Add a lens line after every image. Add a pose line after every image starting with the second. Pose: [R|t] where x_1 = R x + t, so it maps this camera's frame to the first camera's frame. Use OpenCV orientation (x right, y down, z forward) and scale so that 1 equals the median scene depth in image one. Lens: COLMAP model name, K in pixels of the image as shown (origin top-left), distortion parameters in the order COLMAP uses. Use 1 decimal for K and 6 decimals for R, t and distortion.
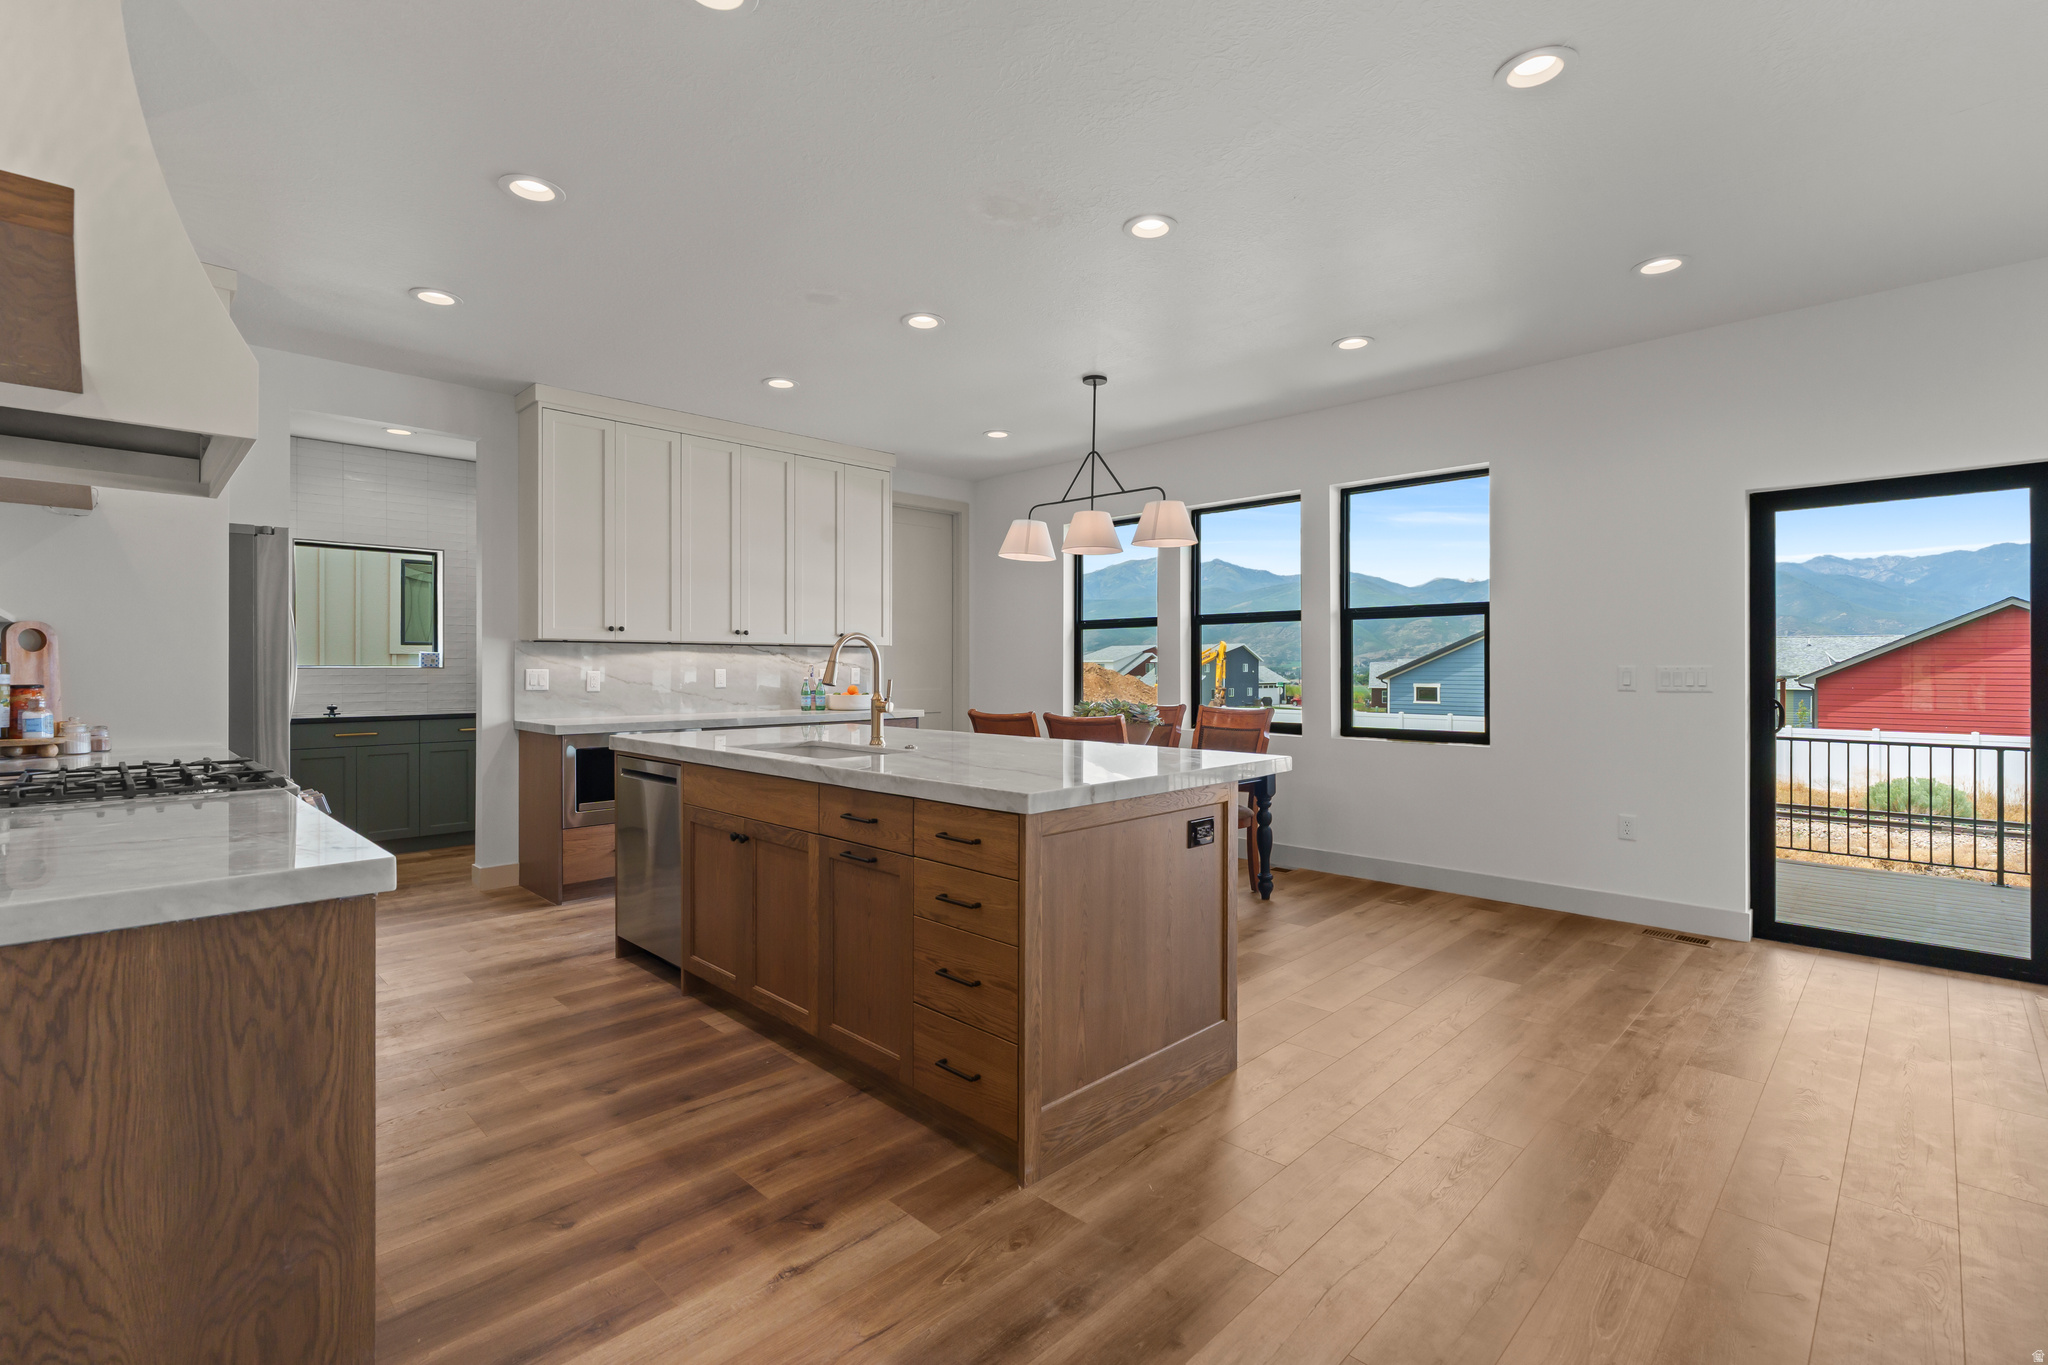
lens RADIAL K [[923.7, 0, 1024.1], [0, 923.7, 665.6], [0, 0, 1]] dist [-0.004962, 0.000596]
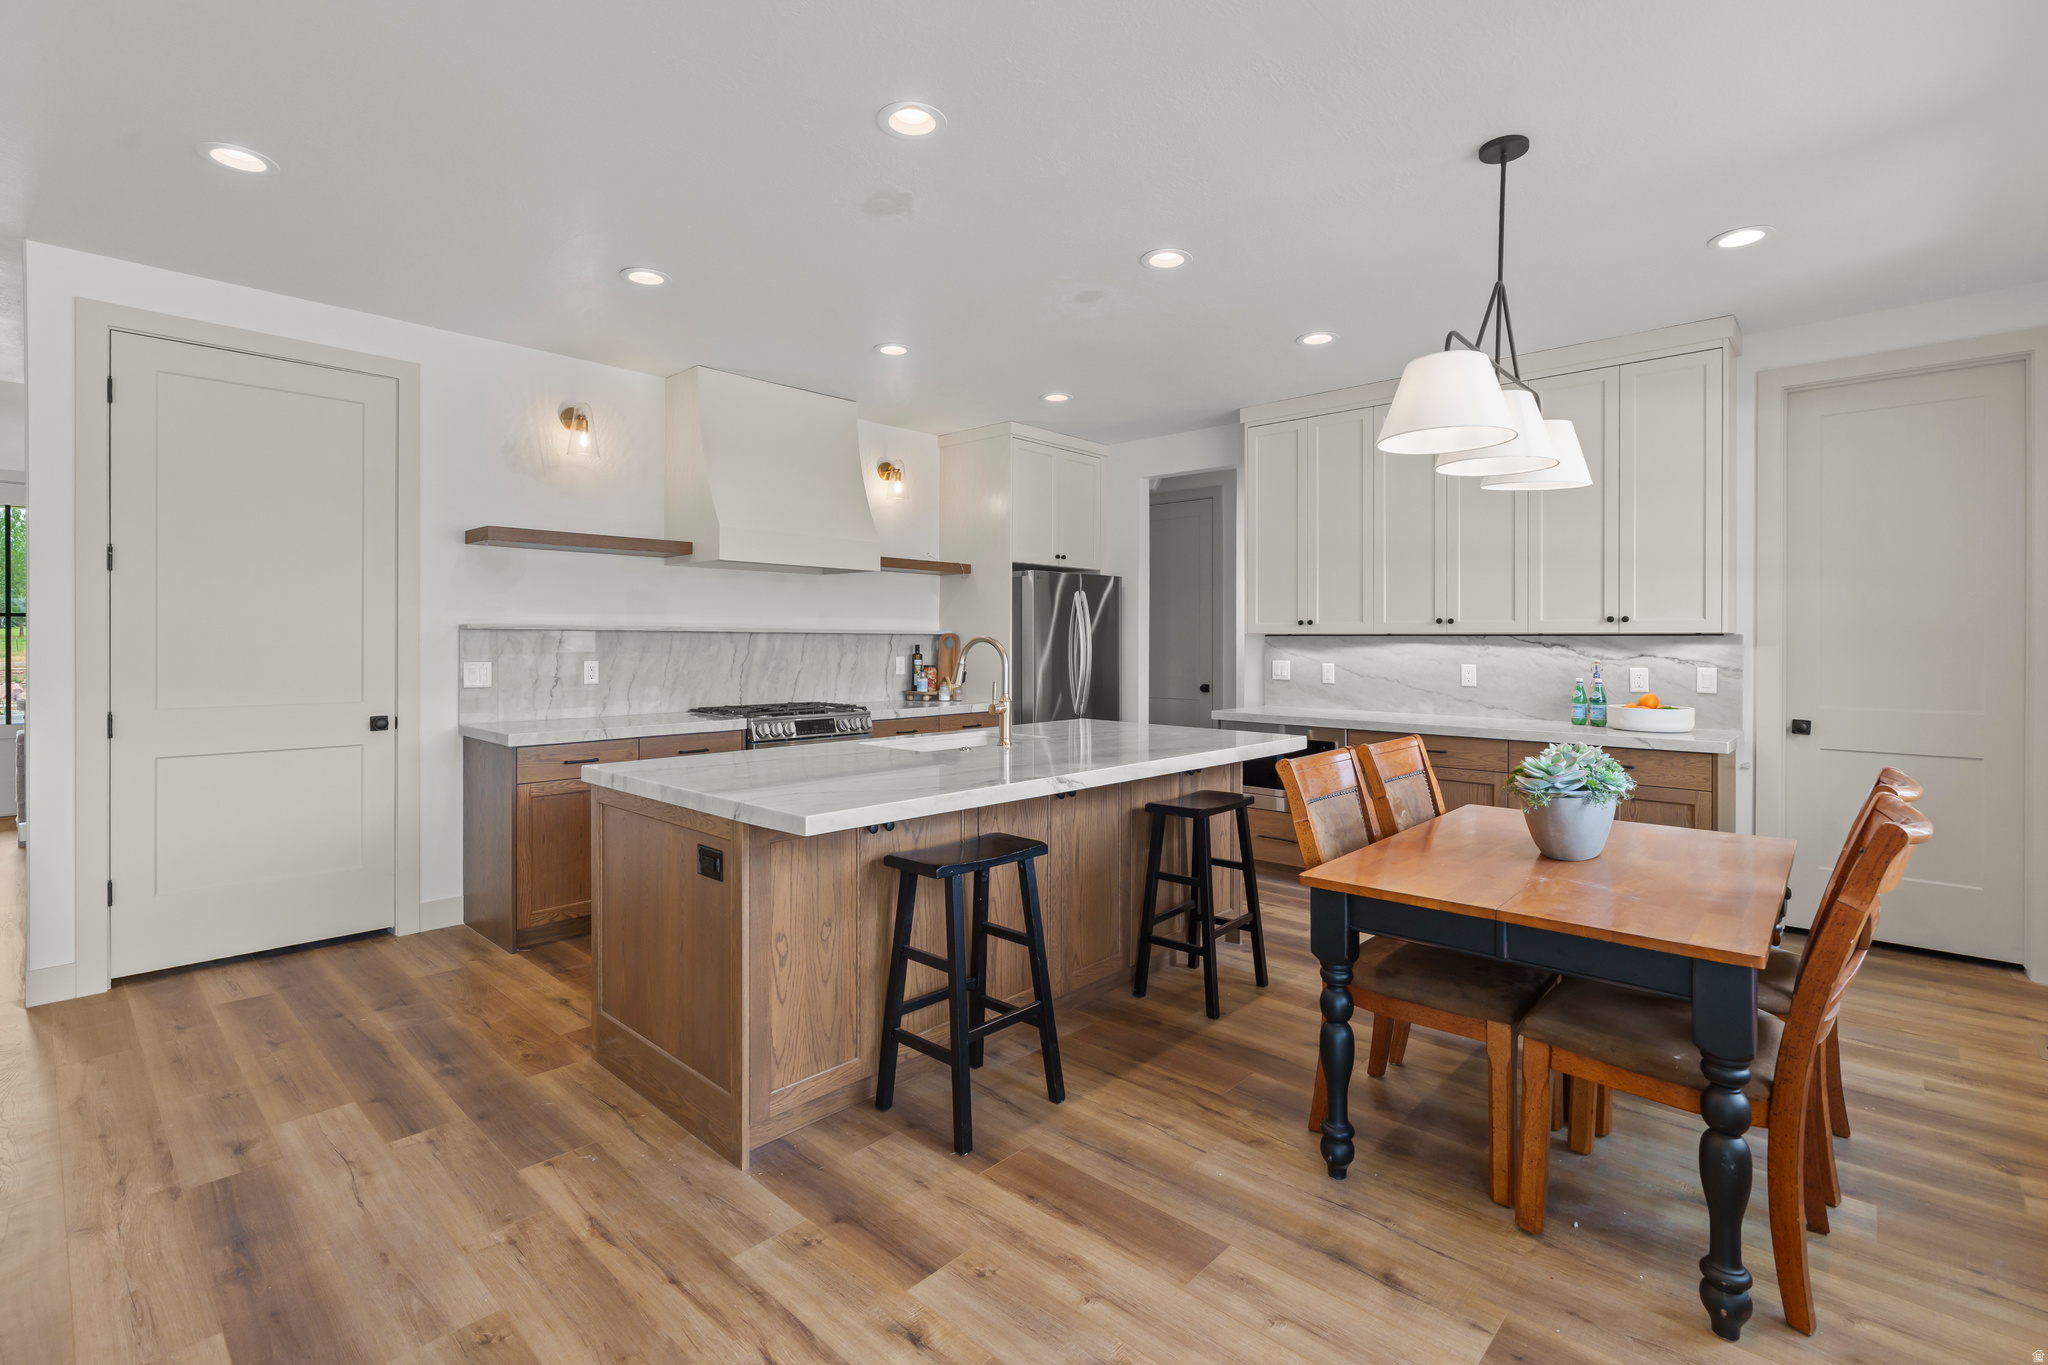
lens RADIAL K [[929.9, 0, 1022.6], [0, 929.9, 646.9], [0, 0, 1]] dist [-0.005109, 0.000864]
pose [[0.030135, 0.007384, -0.999519, 1.365237], [-0.001413, 0.999972, 0.007345, -0.048466], [0.999545, 0.001191, 0.030144, 1.574107]]
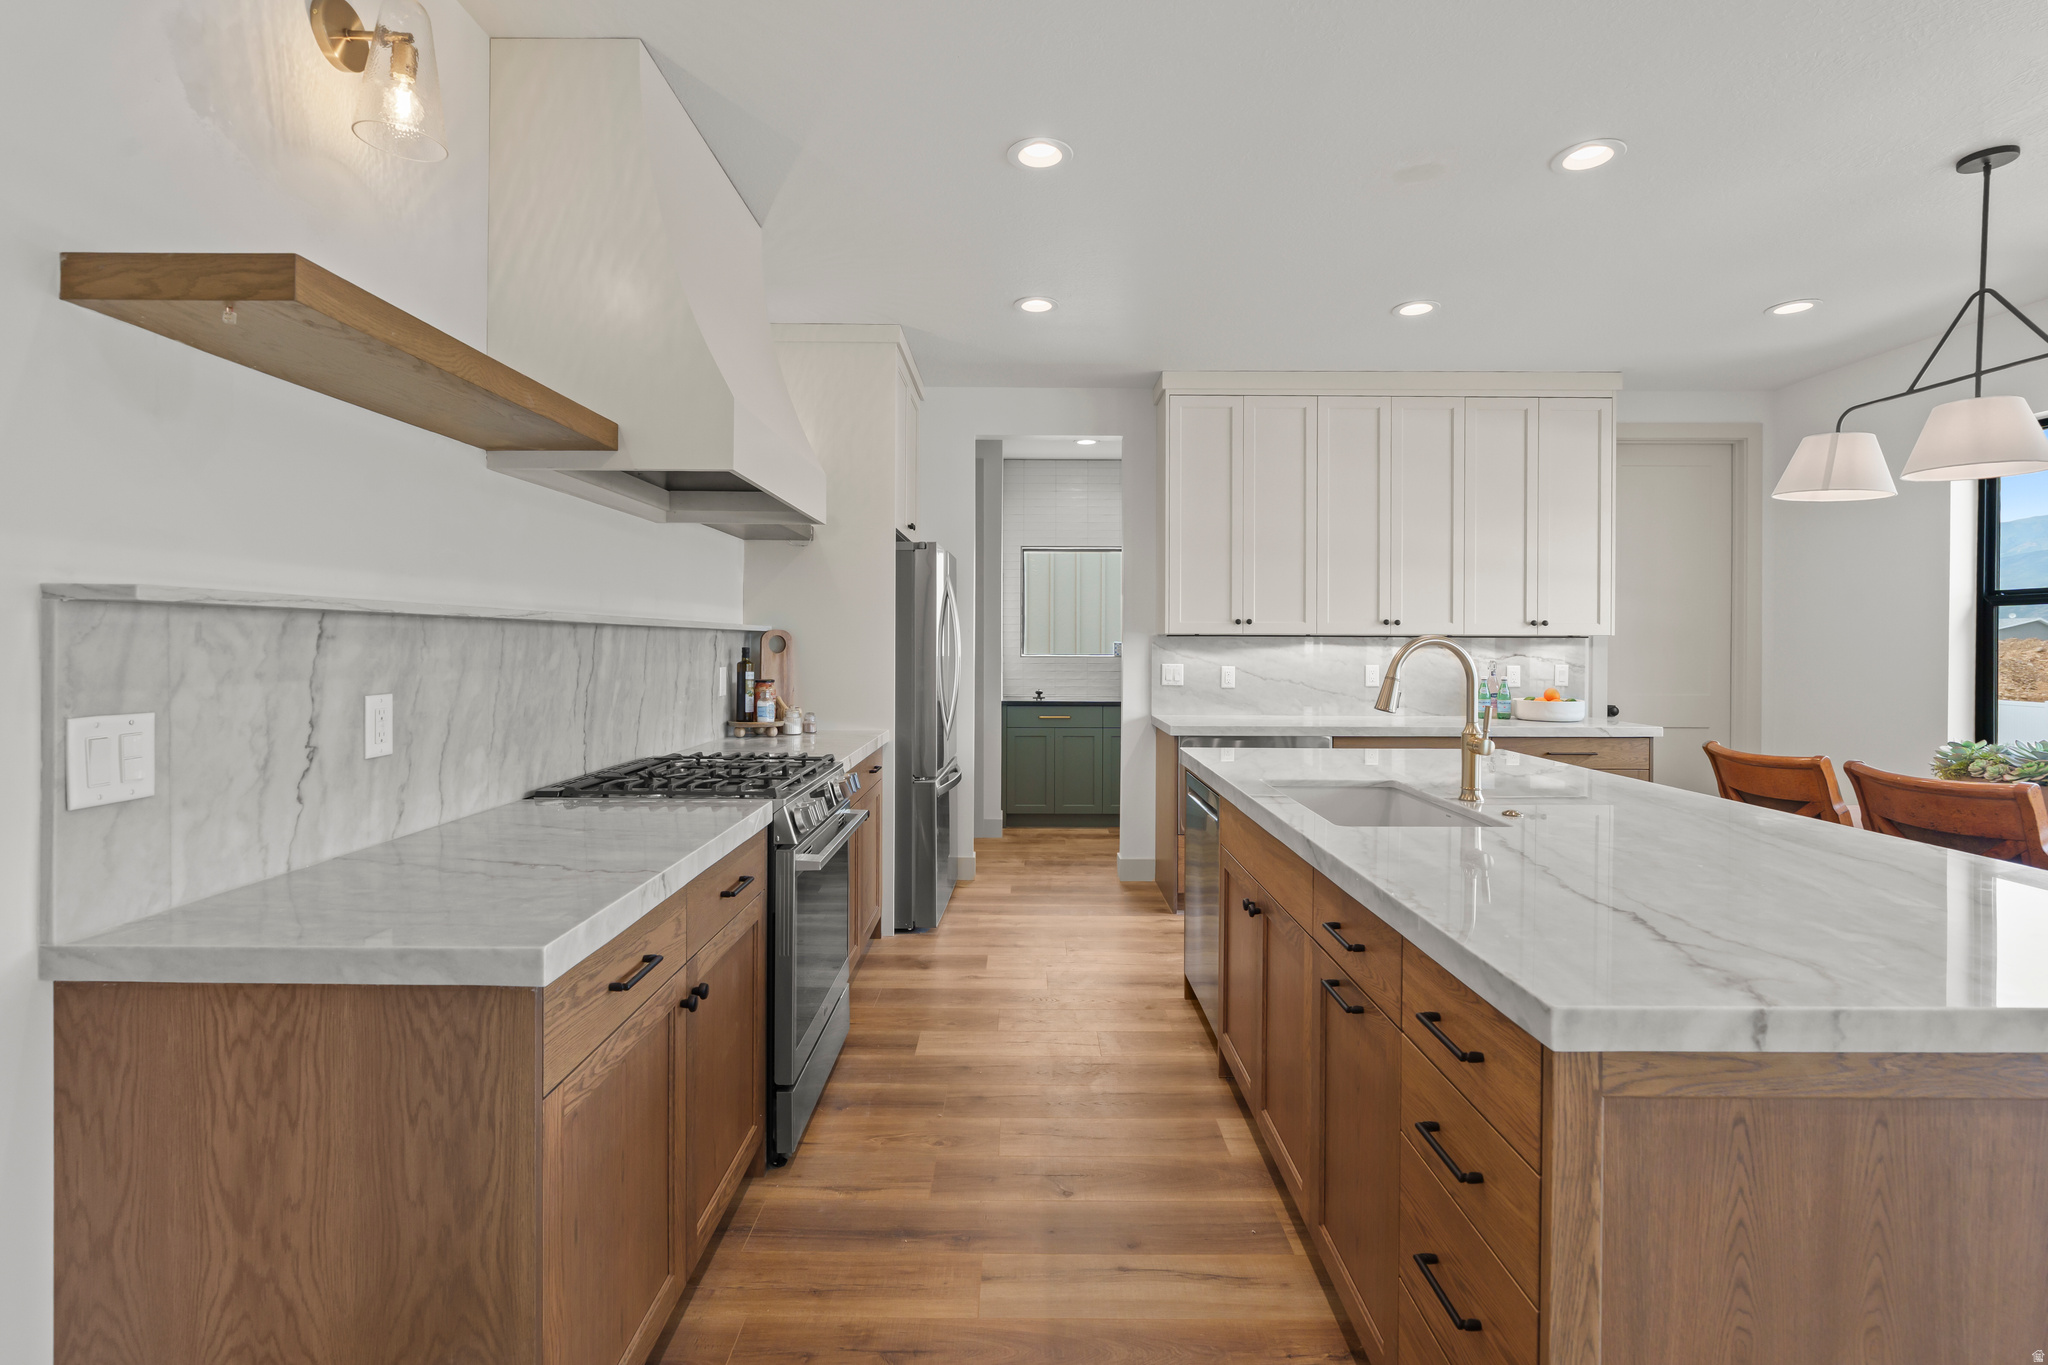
lens RADIAL K [[929.9, 0, 1022.6], [0, 929.9, 646.9], [0, 0, 1]] dist [-0.005109, 0.000864]
pose [[0.703867, 0.006328, -0.710303, 0.146179], [-0.002820, 0.999977, 0.006114, -0.047534], [0.710326, -0.002300, 0.703869, 0.458719]]
